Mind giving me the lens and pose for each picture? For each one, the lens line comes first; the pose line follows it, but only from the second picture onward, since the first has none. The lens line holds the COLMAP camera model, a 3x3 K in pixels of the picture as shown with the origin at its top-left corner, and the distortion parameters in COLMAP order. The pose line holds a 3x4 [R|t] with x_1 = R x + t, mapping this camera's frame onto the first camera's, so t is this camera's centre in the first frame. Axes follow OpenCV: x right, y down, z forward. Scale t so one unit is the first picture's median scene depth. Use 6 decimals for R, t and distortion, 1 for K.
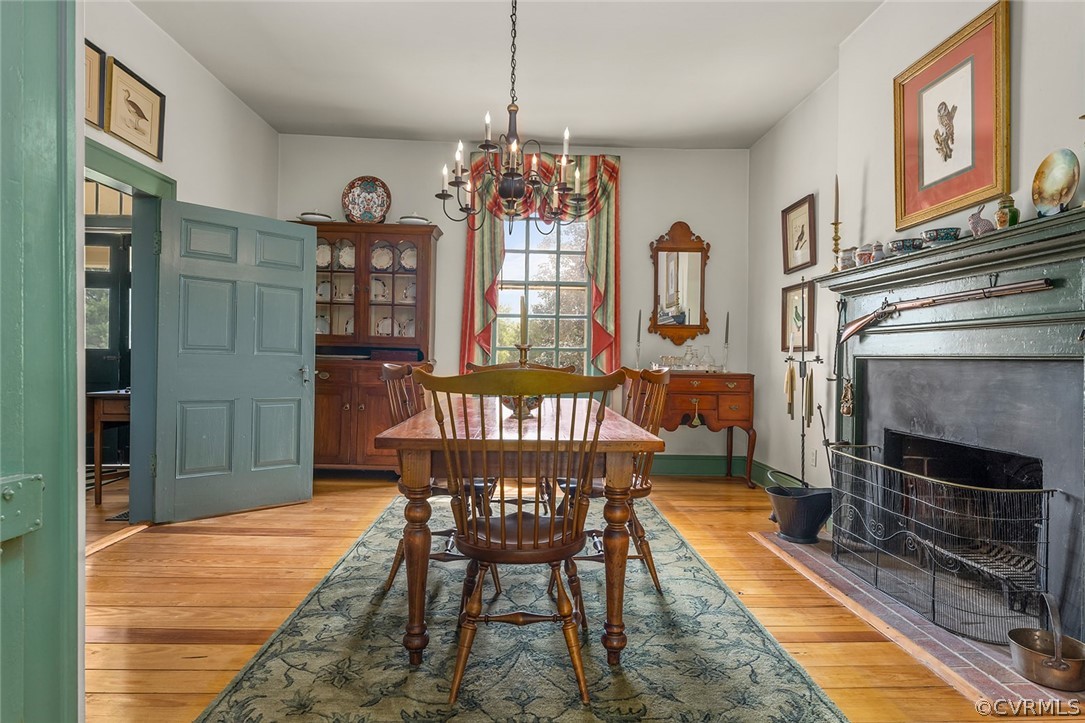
lens RADIAL K [[598.6, 0, 542.5], [0, 598.6, 357.7], [0, 0, 1]] dist [0.000483, -0.002706]
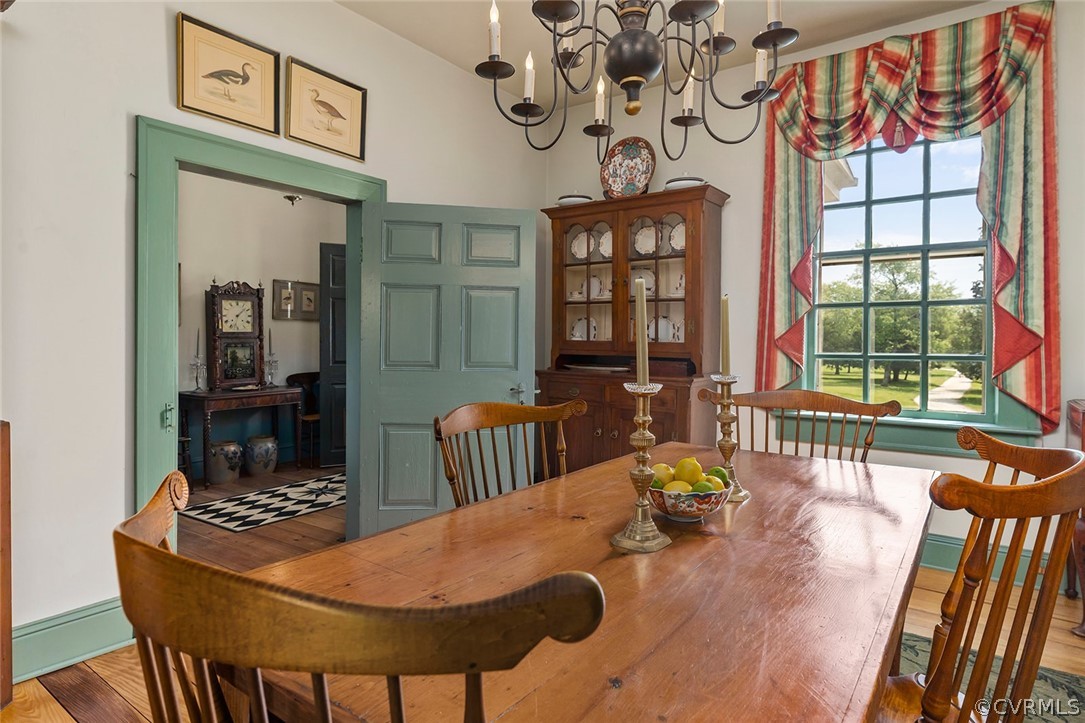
lens RADIAL K [[598.6, 0, 551.5], [0, 598.6, 346.1], [0, 0, 1]] dist [0.000483, -0.002706]
pose [[0.788053, -0.008796, -0.615545, 0.103658], [0.005931, 0.999960, -0.006697, -0.025407], [0.615579, 0.001627, 0.788073, 0.311006]]
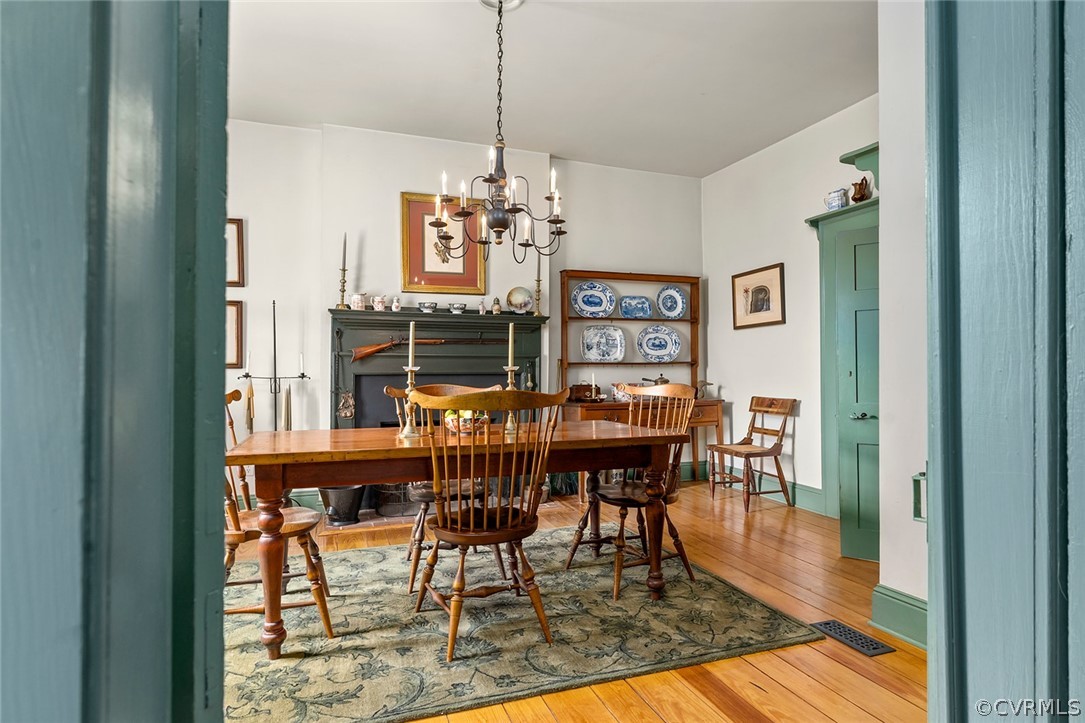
lens RADIAL K [[598.6, 0, 542.7], [0, 598.6, 366.9], [0, 0, 1]] dist [0.000483, -0.002706]
pose [[-0.308998, 0.008199, 0.951027, -1.156072], [0.001945, 0.999966, -0.007989, -0.006627], [-0.951061, -0.000619, -0.309004, 1.330093]]
